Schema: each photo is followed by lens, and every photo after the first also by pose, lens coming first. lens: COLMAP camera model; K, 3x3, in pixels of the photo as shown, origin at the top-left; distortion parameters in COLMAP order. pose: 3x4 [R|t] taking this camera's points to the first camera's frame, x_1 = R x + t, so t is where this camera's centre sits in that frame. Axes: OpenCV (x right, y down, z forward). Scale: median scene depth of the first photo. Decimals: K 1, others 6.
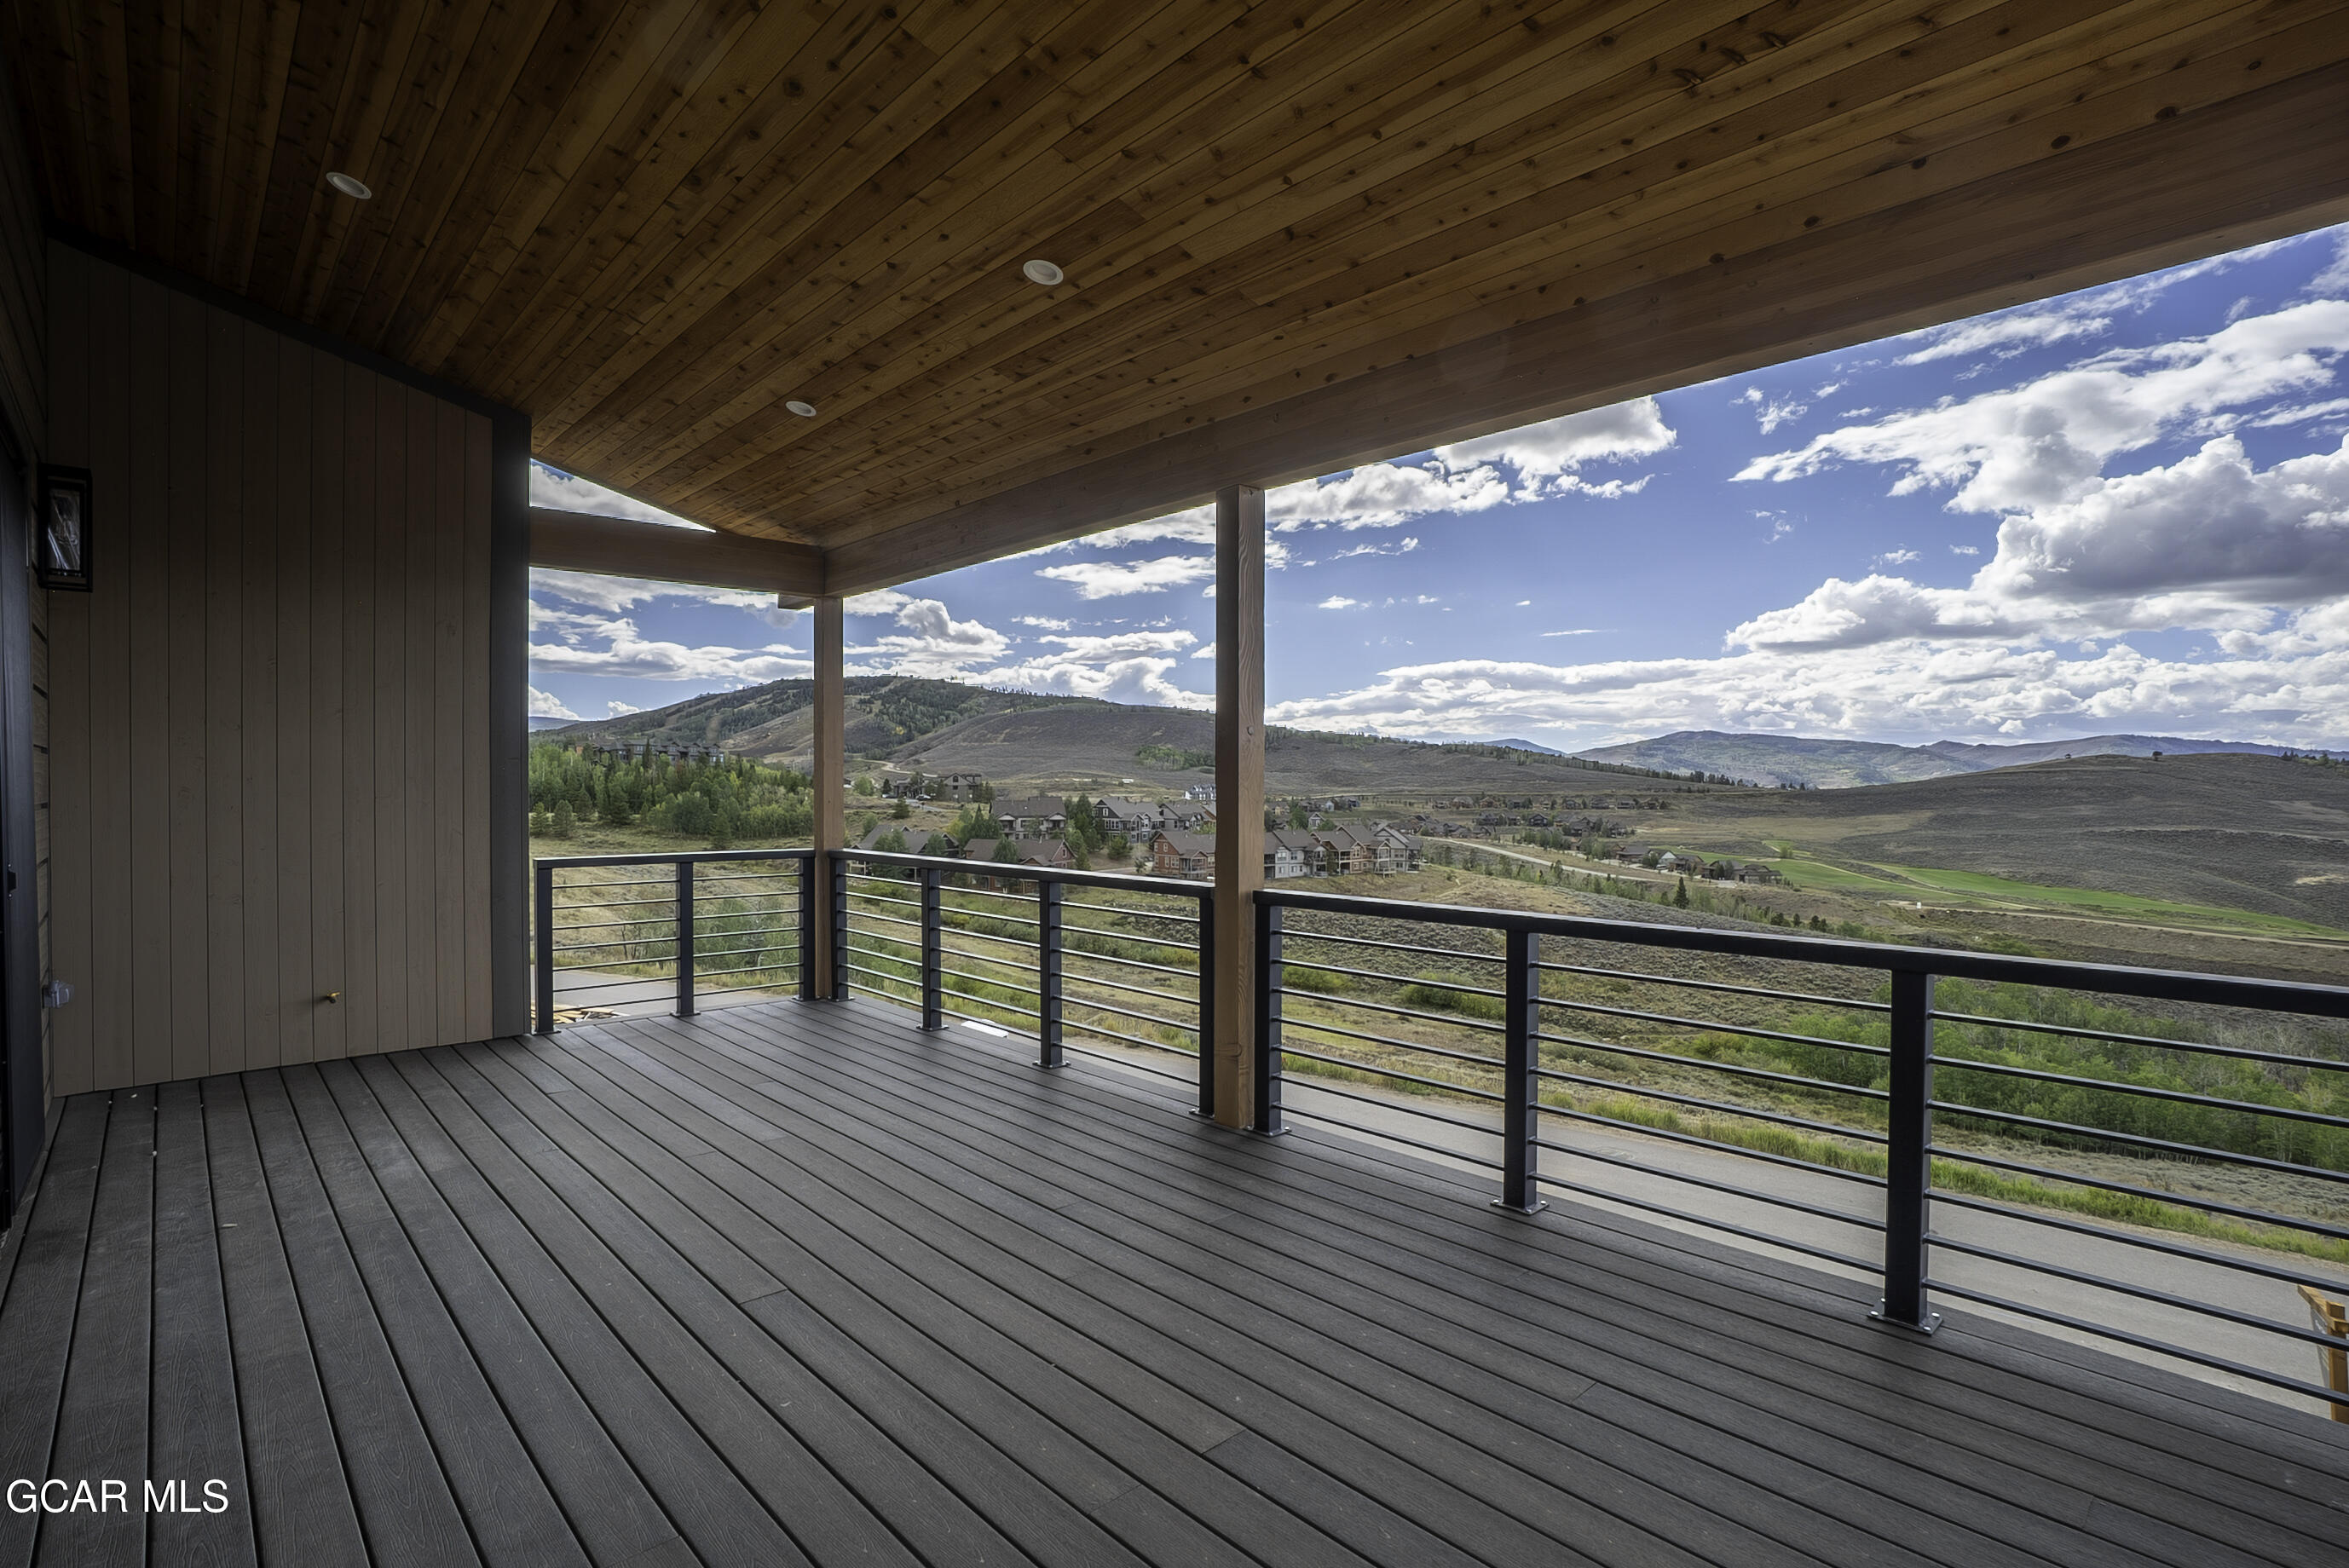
lens RADIAL K [[1126.6, 0, 1163.2], [0, 1126.6, 834.3], [0, 0, 1]] dist [-0.027196, 0.000357]
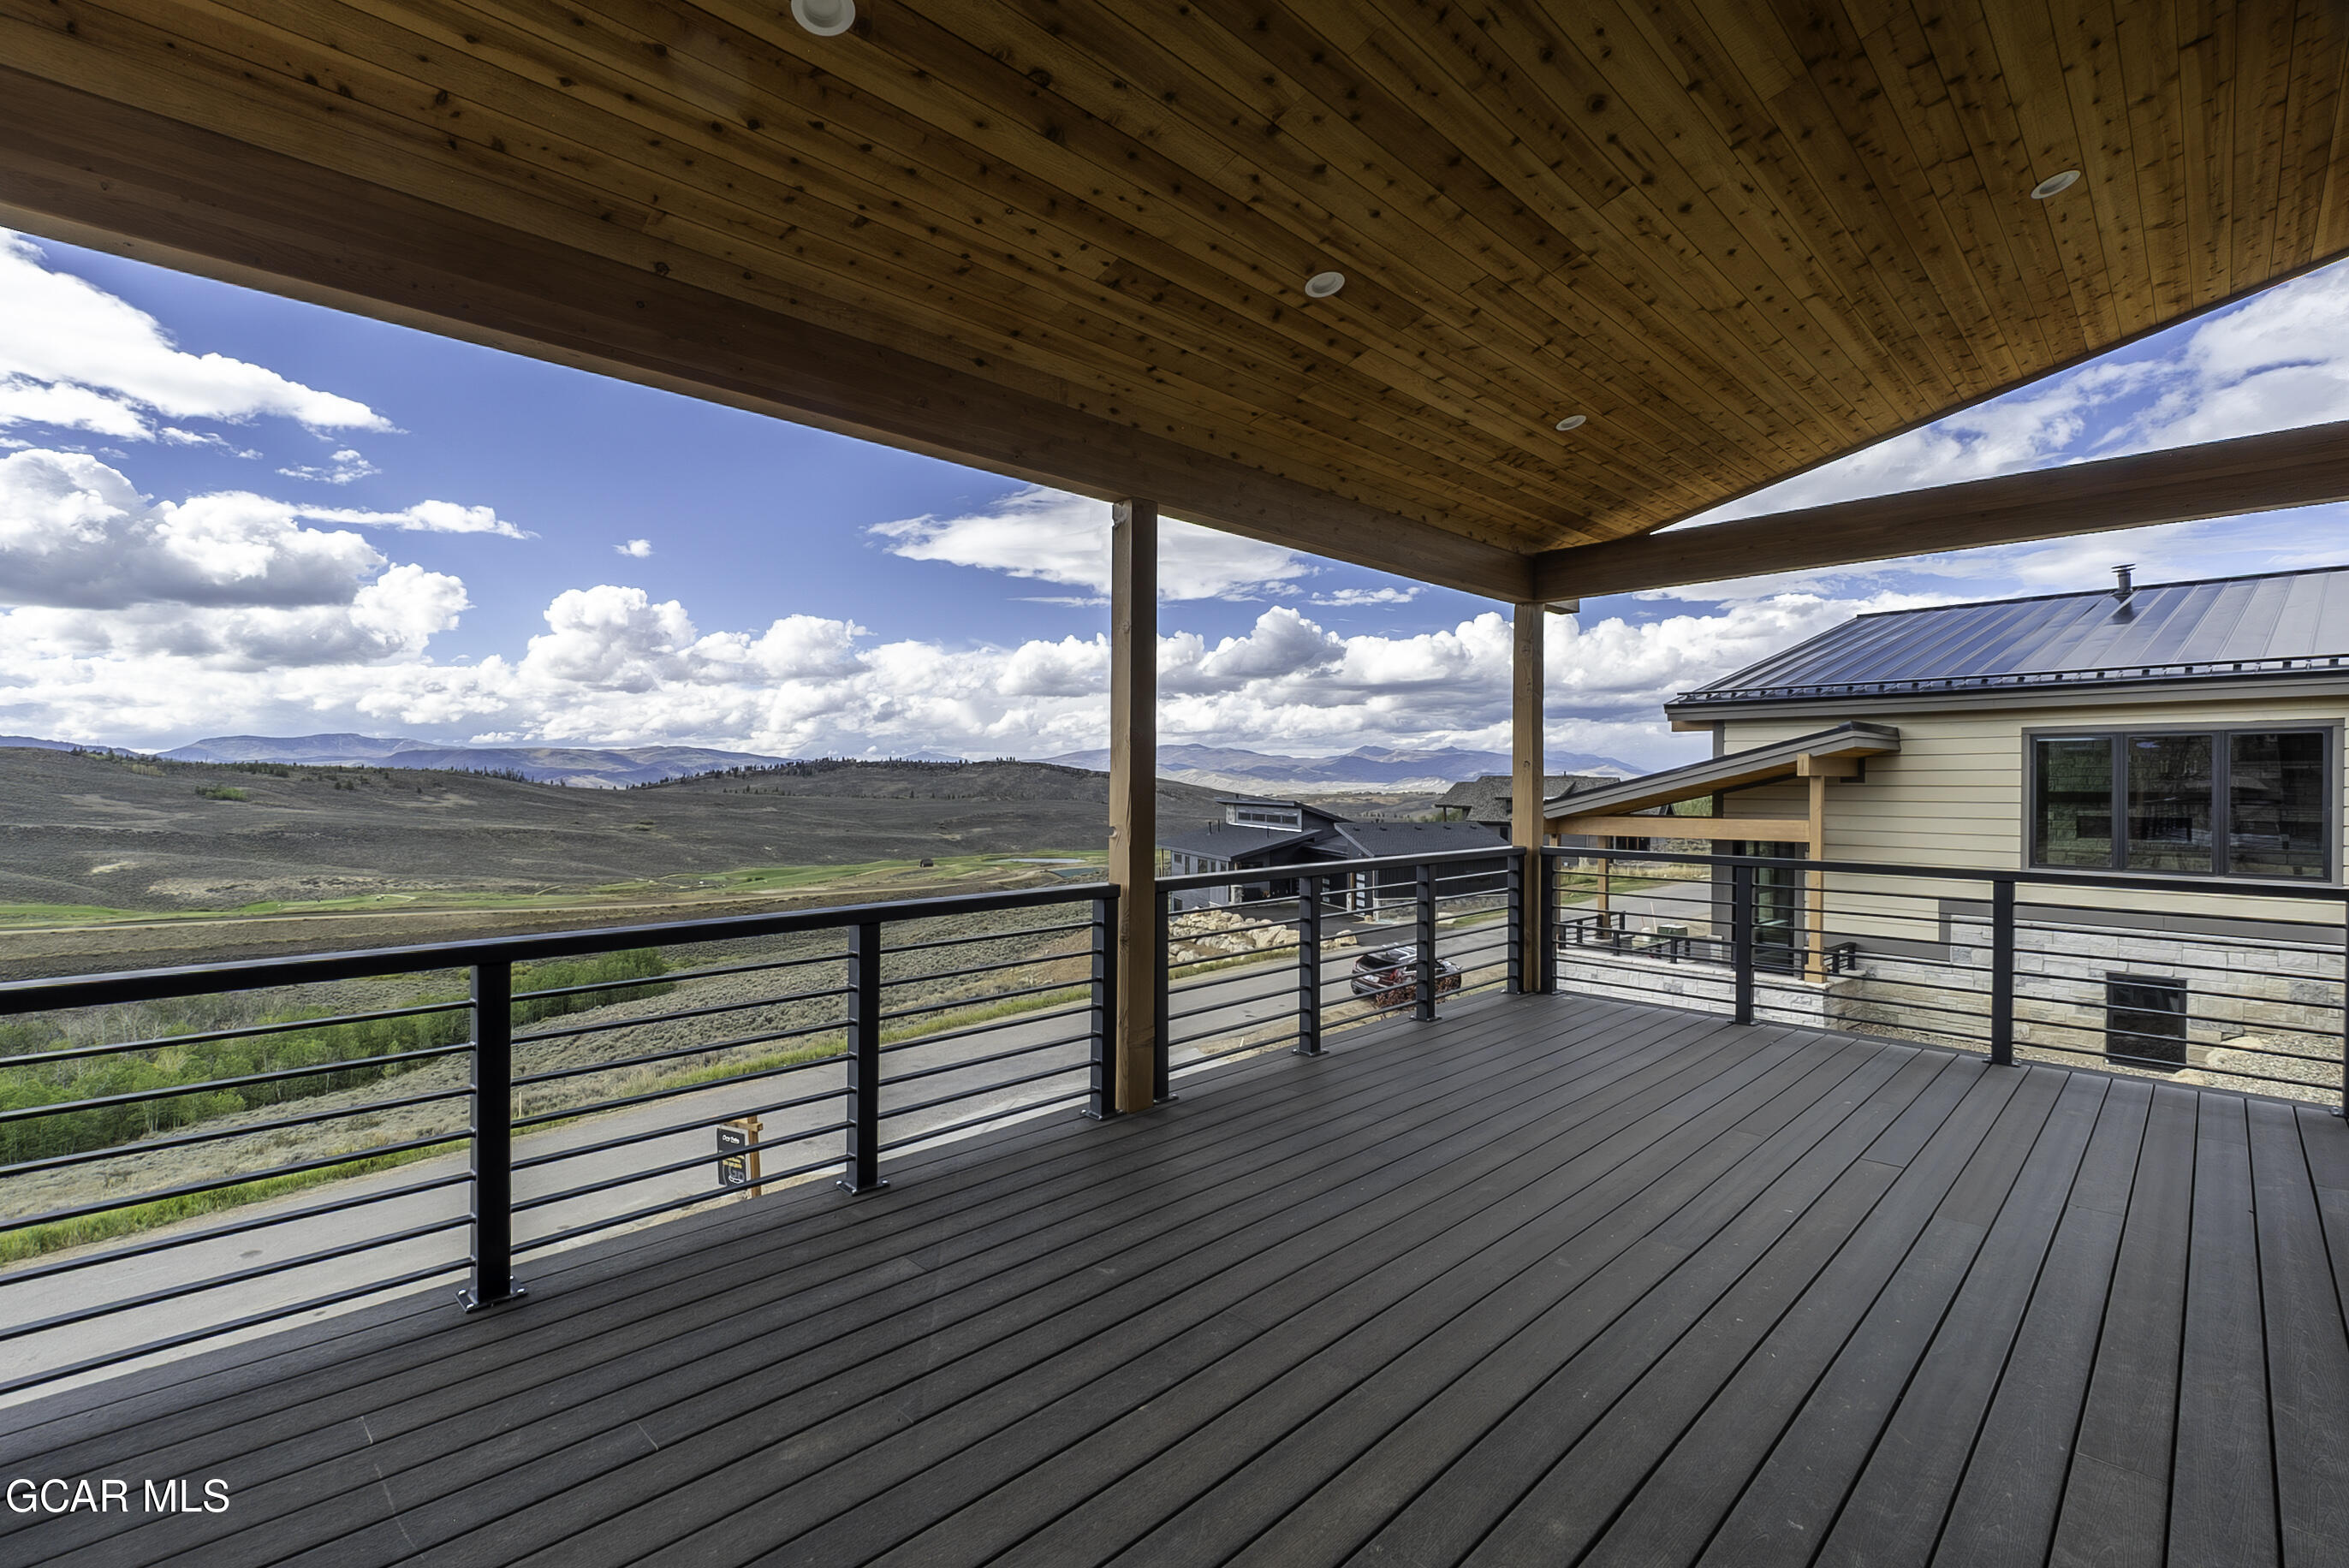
lens RADIAL K [[1042.7, 0, 1163.3], [0, 1042.7, 777.1], [0, 0, 1]] dist [0.014502, -0.000280]
pose [[-0.043053, -0.002949, 0.999068, -0.340319], [0.049271, 0.998773, 0.005072, -0.021201], [-0.997857, 0.049443, -0.042855, 0.390097]]
